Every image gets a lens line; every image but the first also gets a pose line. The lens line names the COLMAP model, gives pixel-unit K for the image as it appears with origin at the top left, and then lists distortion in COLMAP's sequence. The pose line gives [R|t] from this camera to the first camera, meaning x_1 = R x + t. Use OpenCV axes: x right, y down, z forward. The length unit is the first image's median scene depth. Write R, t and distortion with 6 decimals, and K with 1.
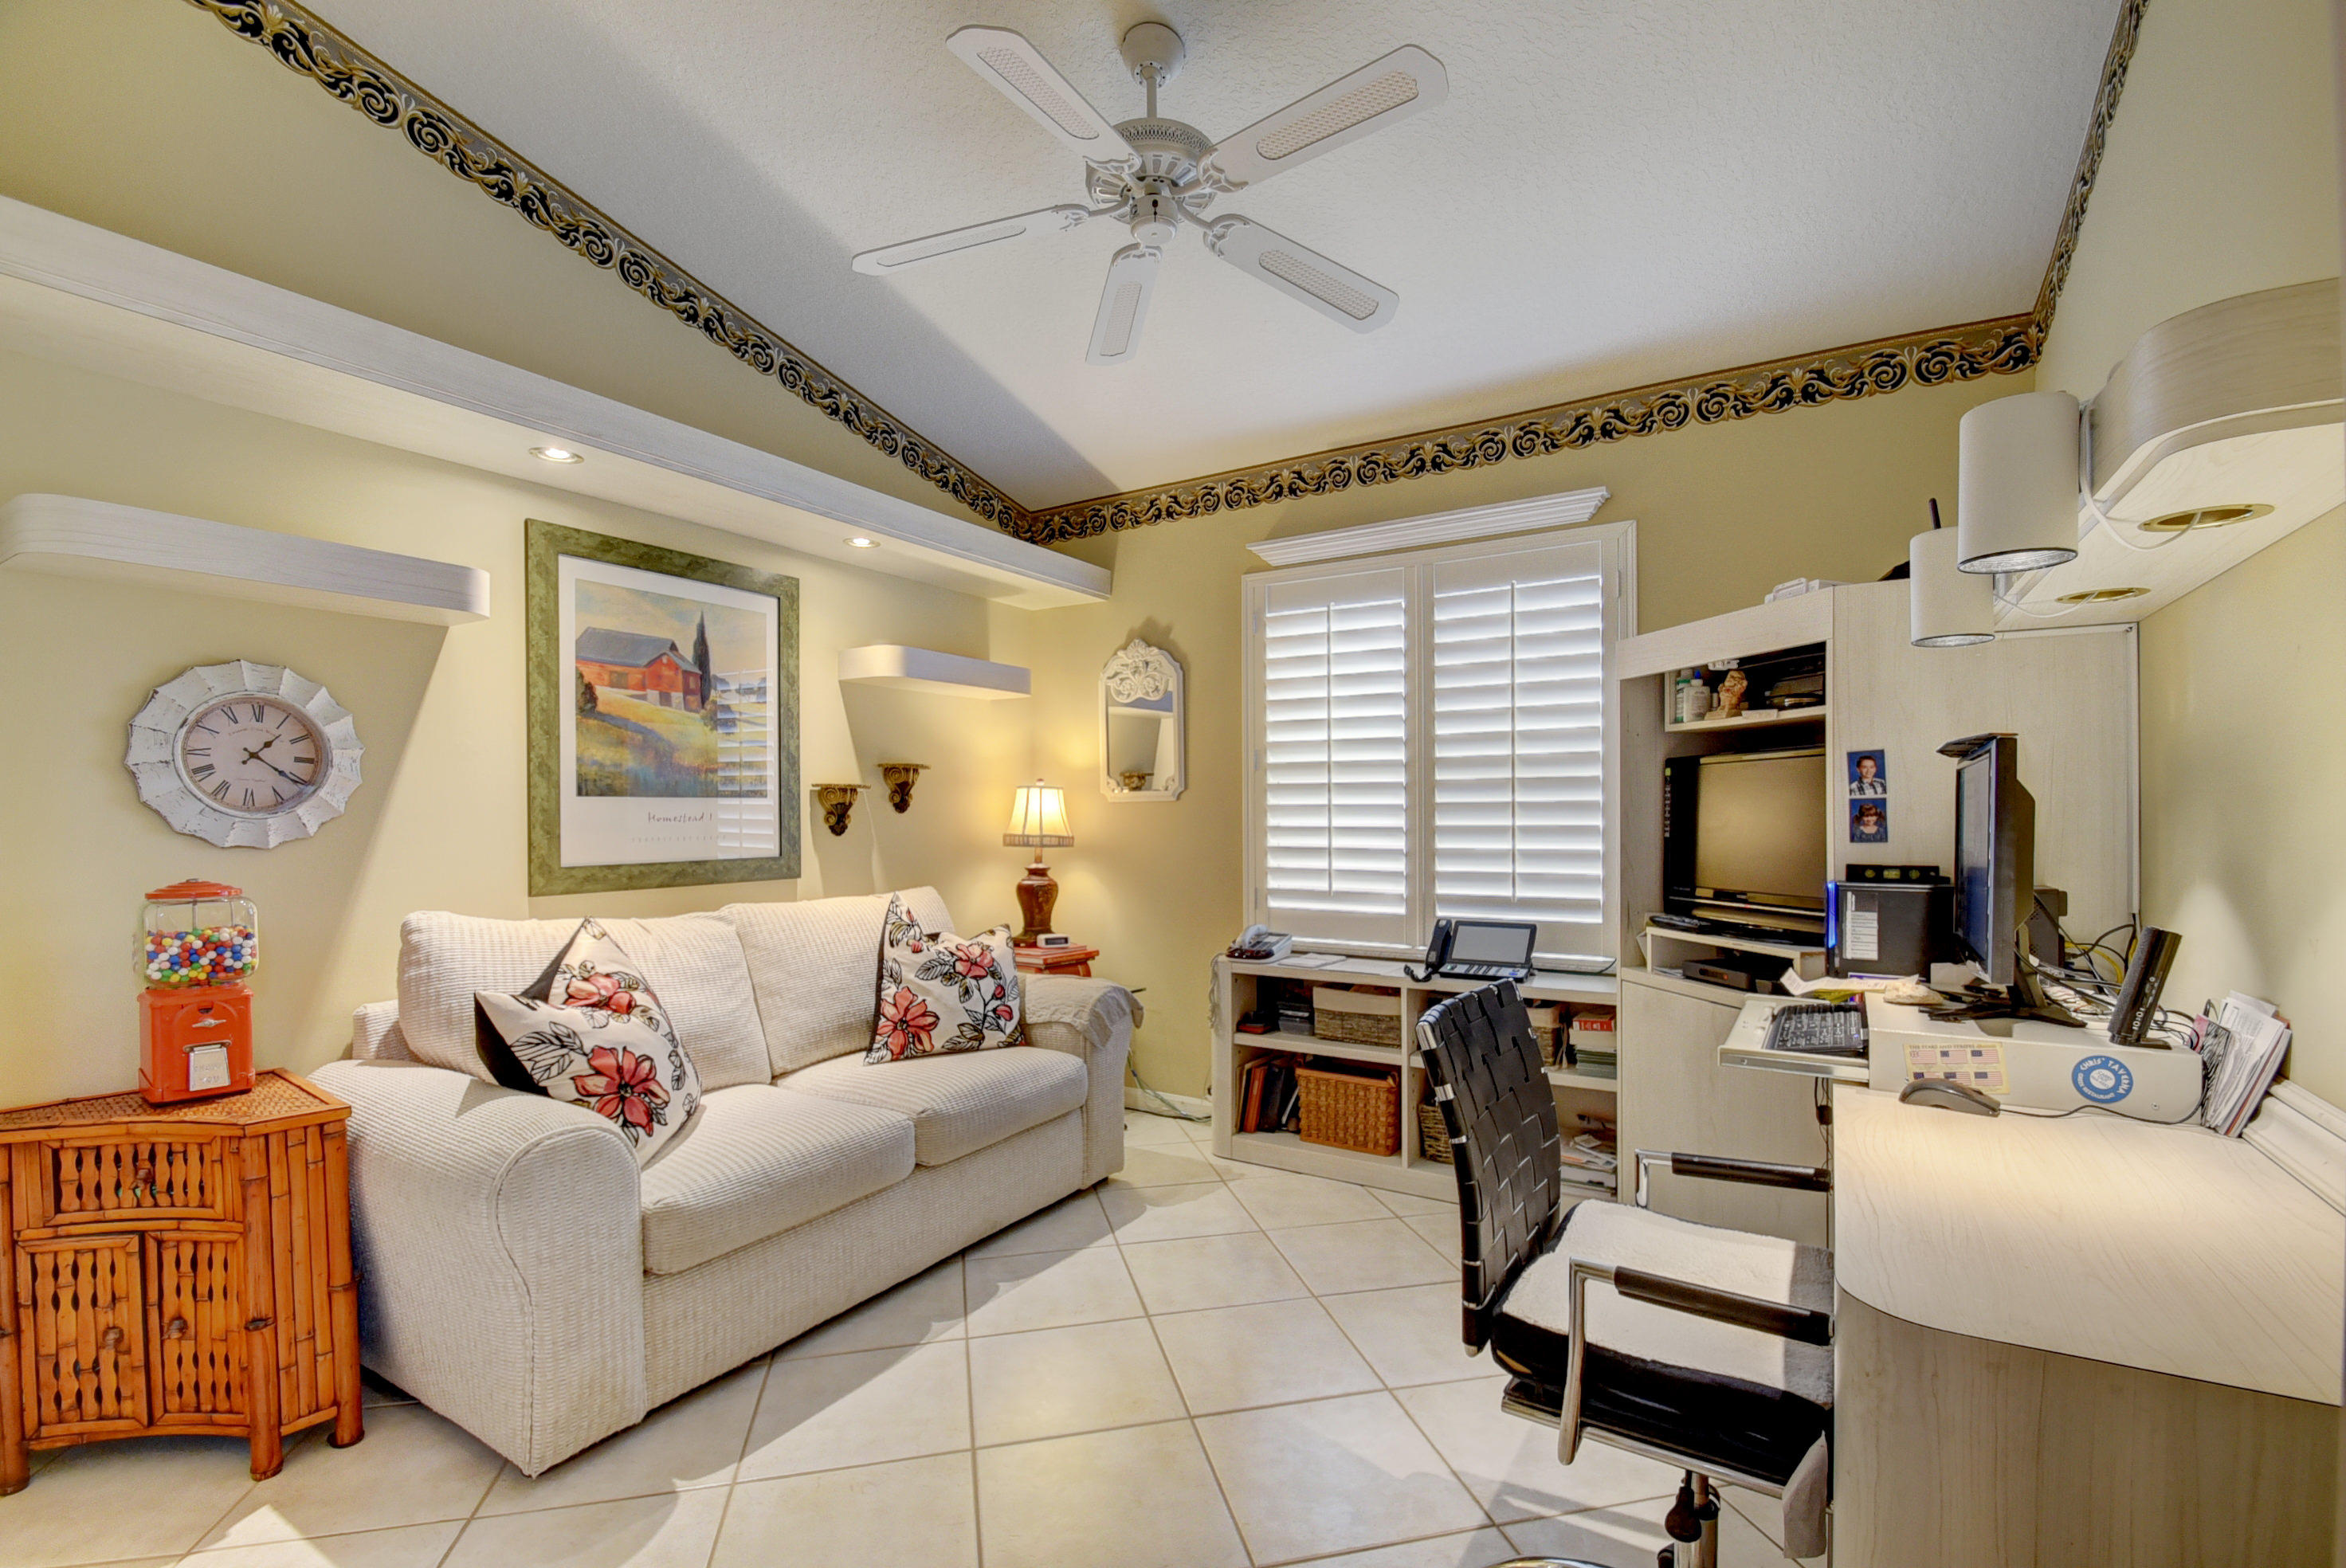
lens RADIAL K [[1034.5, 0, 1185.5], [0, 1034.5, 810.0], [0, 0, 1]] dist [0.008477, -0.011728]
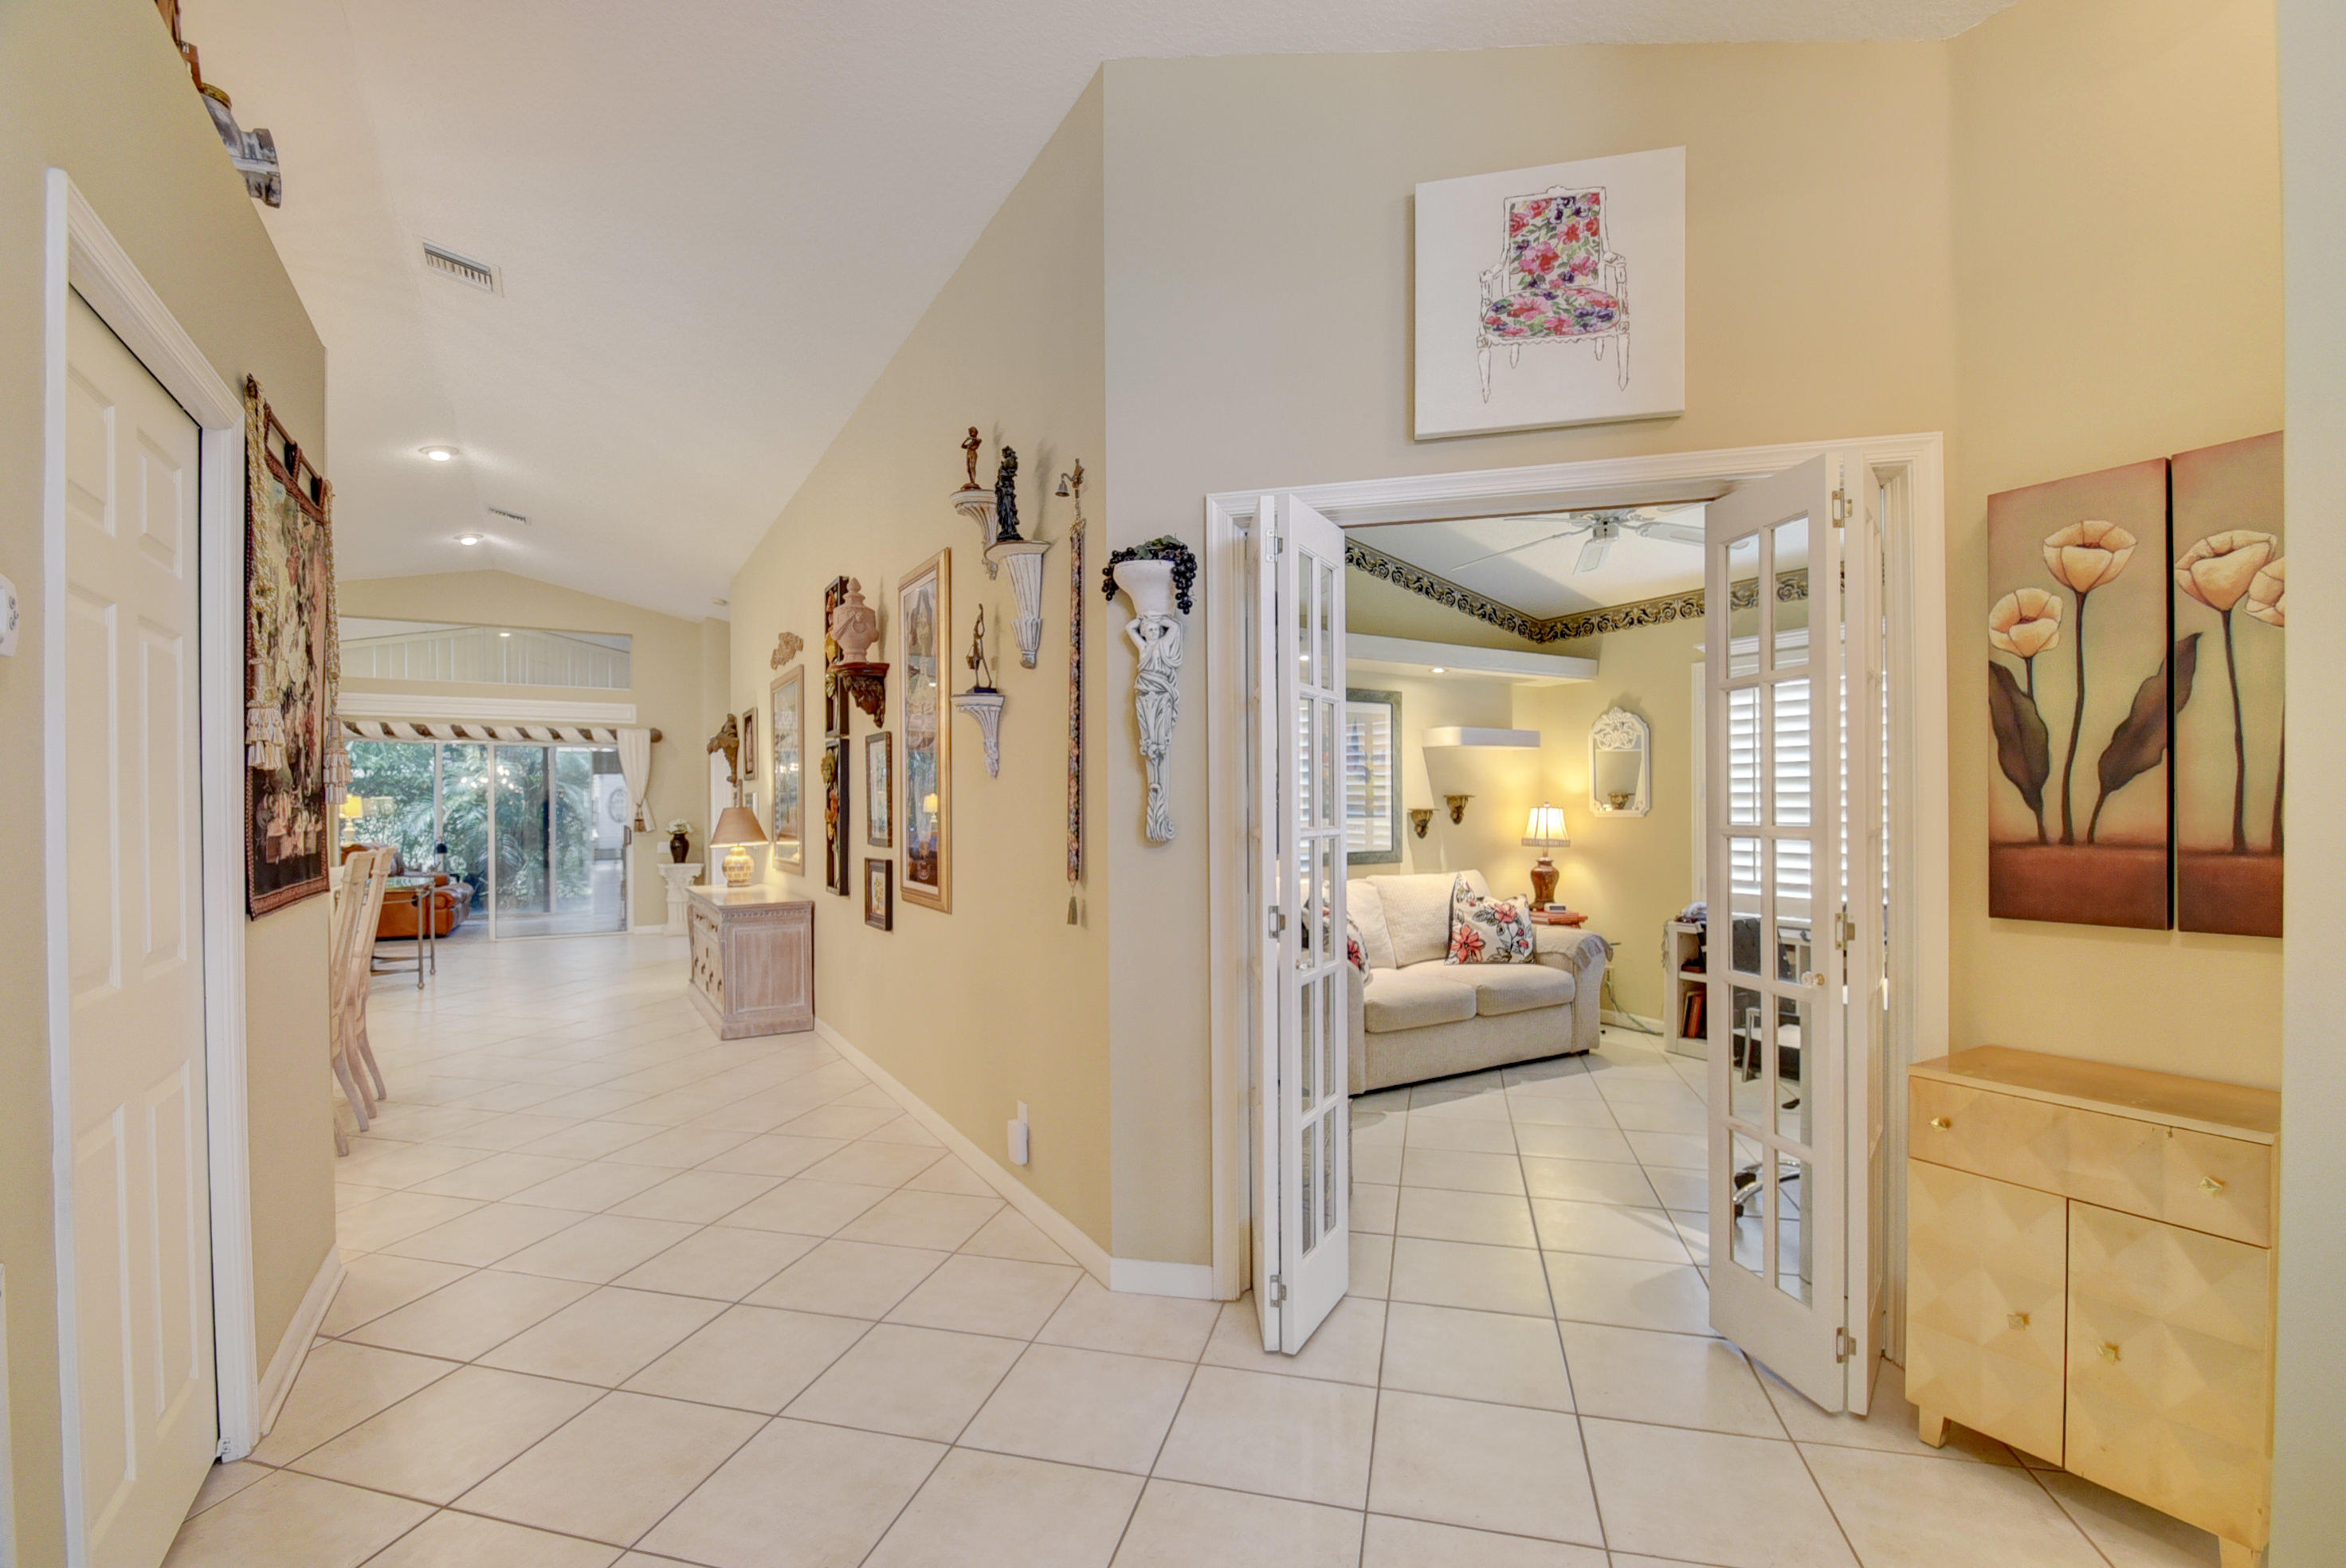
lens RADIAL K [[1034.5, 0, 1180.8], [0, 1034.5, 807.4], [0, 0, 1]] dist [0.008477, -0.011728]
pose [[0.884646, 0.002582, -0.466257, 0.111242], [0.000972, 0.999972, 0.007382, -0.040040], [0.466263, -0.006983, 0.884619, -0.710795]]
